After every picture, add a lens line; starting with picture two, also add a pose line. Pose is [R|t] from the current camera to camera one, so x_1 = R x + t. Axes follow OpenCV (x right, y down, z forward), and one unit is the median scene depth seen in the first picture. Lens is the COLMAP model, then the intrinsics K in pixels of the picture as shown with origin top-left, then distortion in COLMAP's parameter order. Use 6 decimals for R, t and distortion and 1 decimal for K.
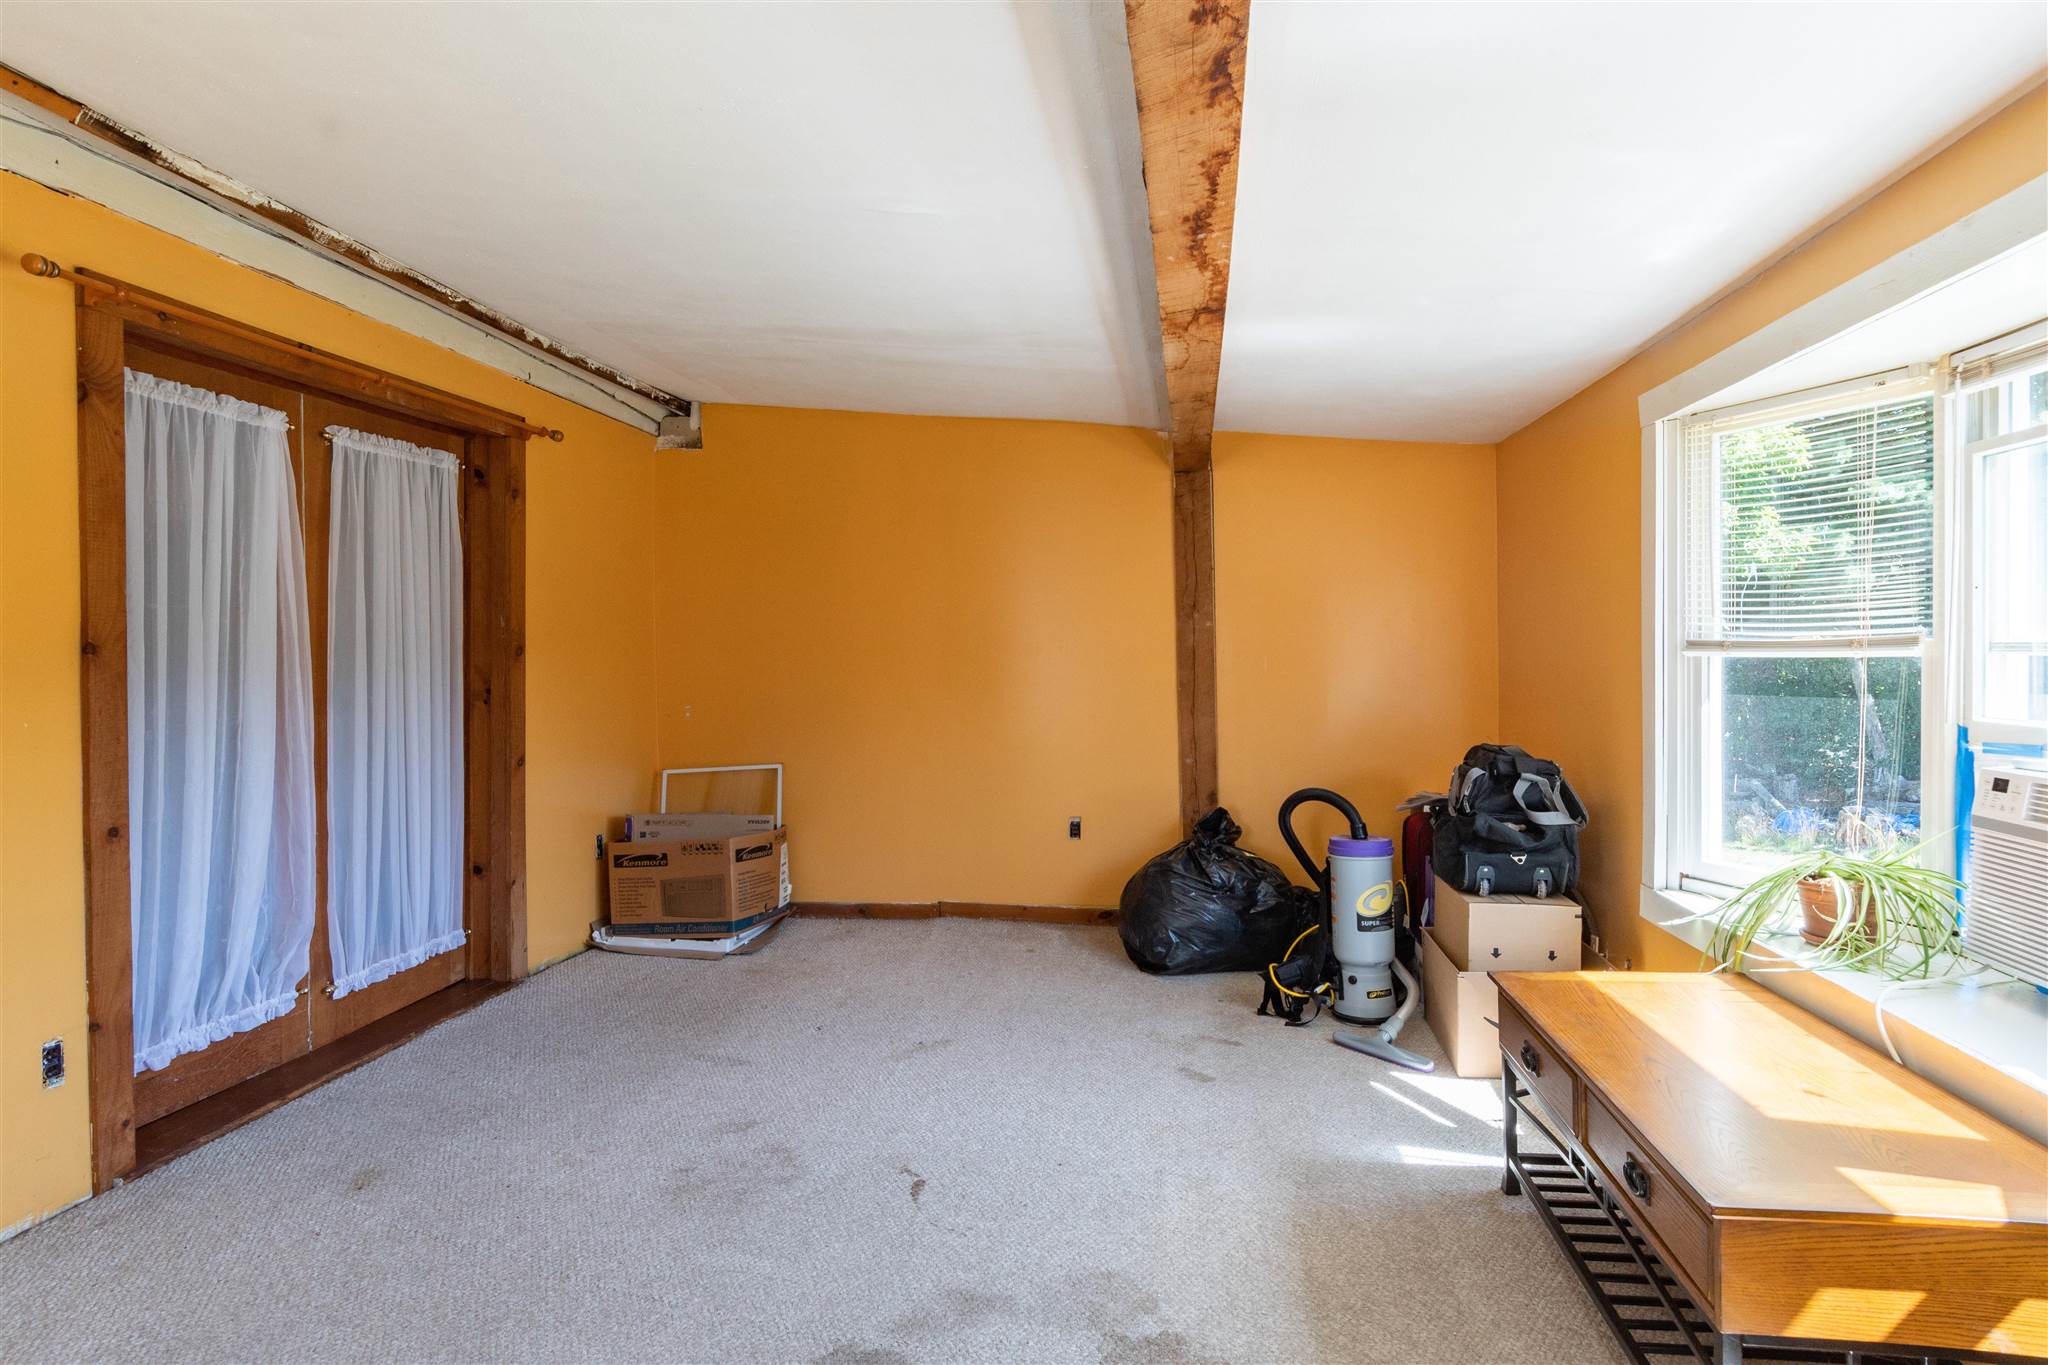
lens RADIAL K [[1147.3, 0, 1010.8], [0, 1147.3, 687.6], [0, 0, 1]] dist [-0.003429, -0.001358]
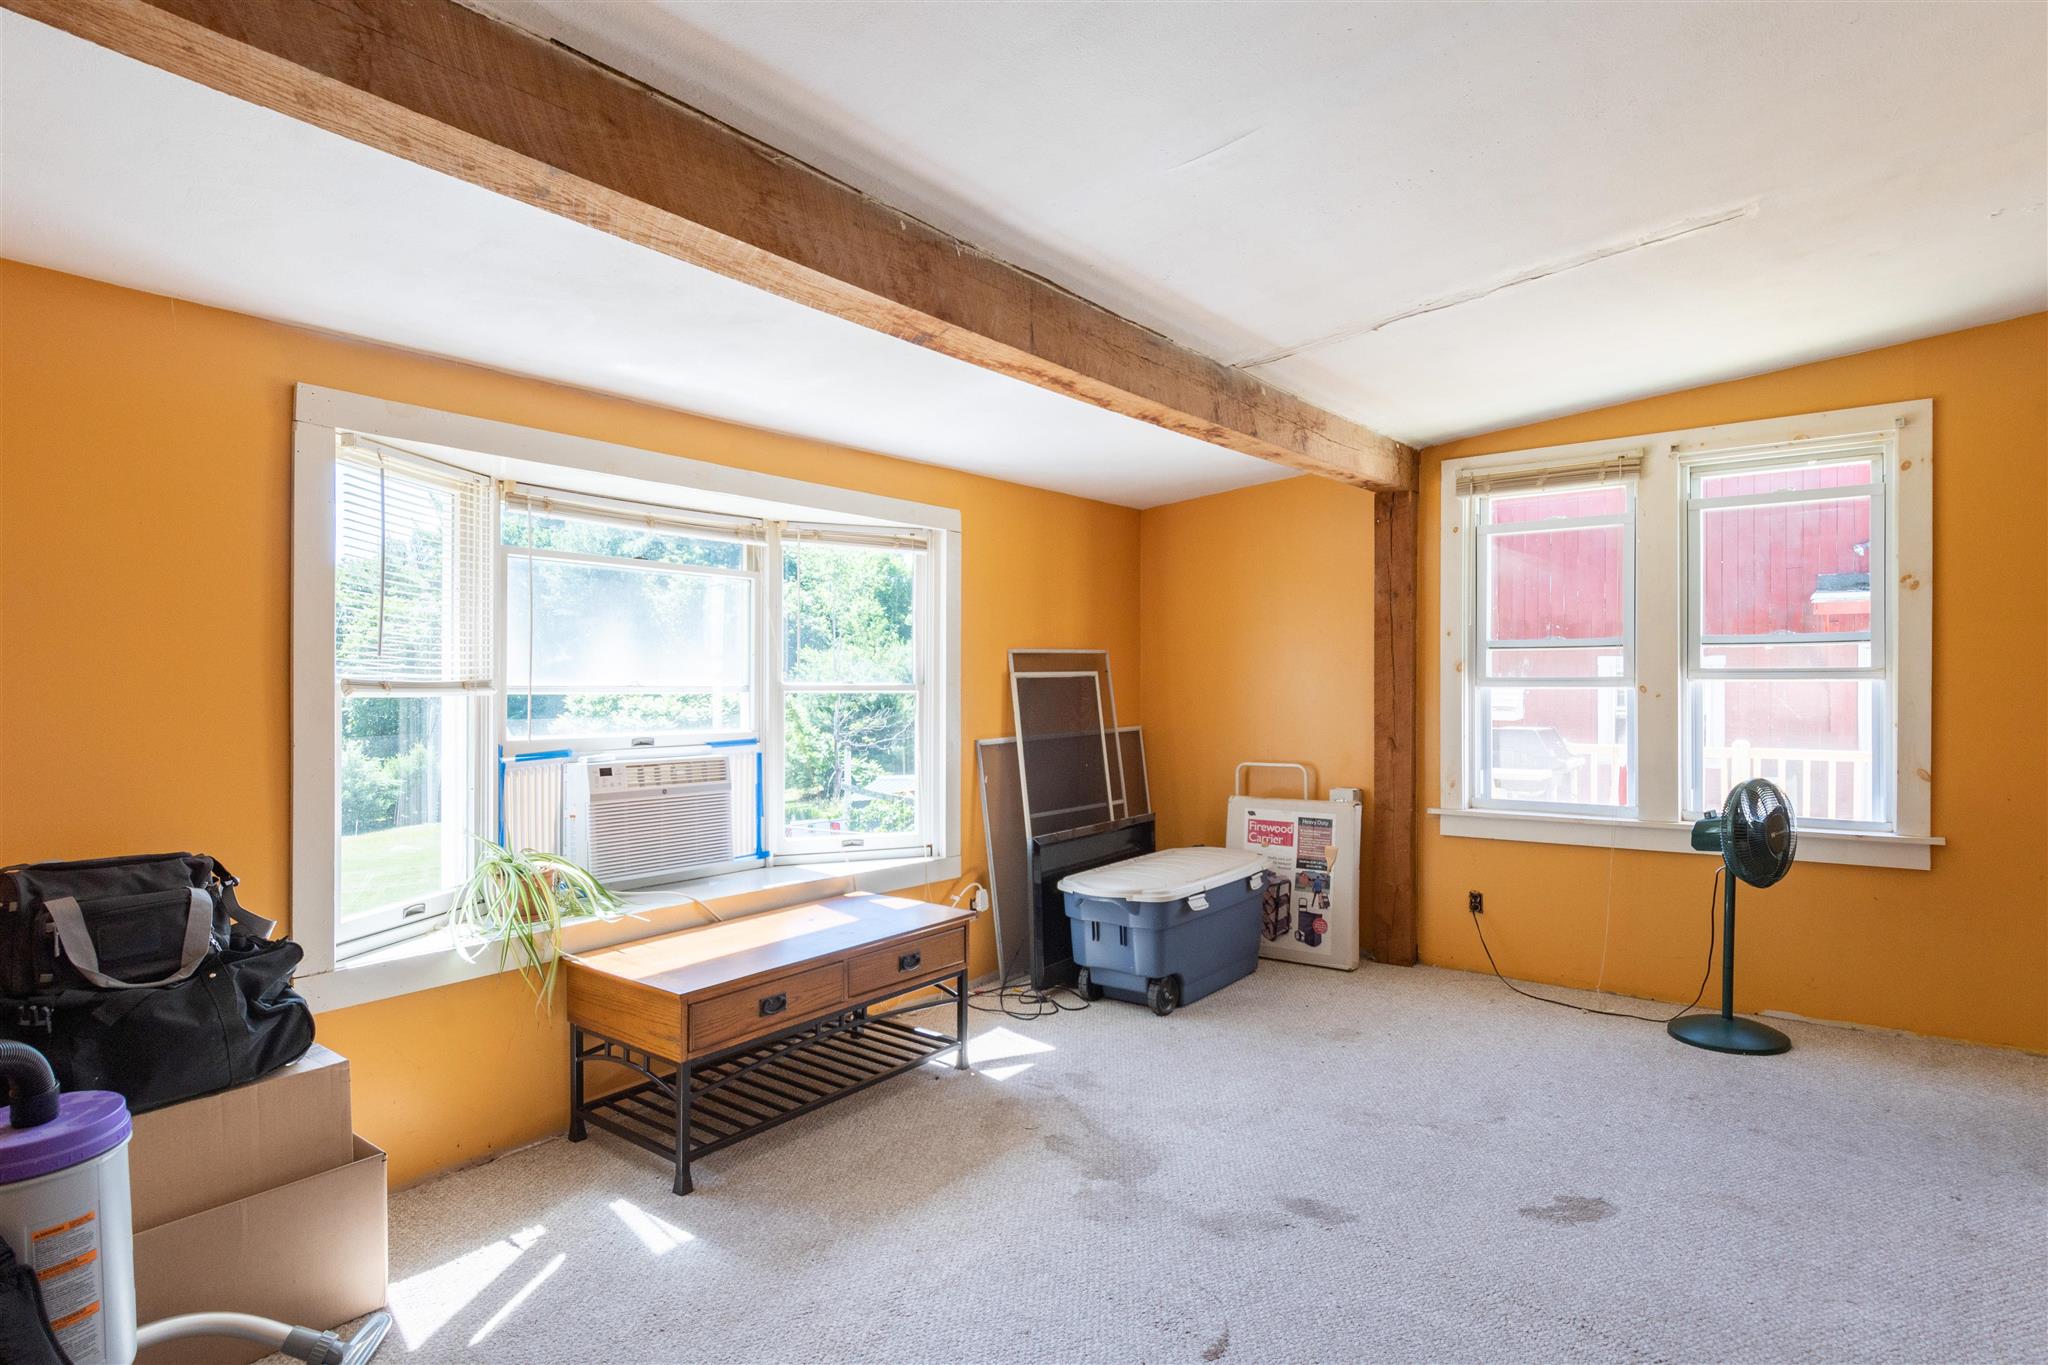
lens RADIAL K [[1147.3, 0, 1010.8], [0, 1147.3, 687.6], [0, 0, 1]] dist [-0.003429, -0.001358]
pose [[-0.890183, 0.019542, 0.455185, -0.363709], [0.032878, 0.999230, 0.021398, -0.046981], [-0.454416, 0.034013, -0.890140, 1.972765]]
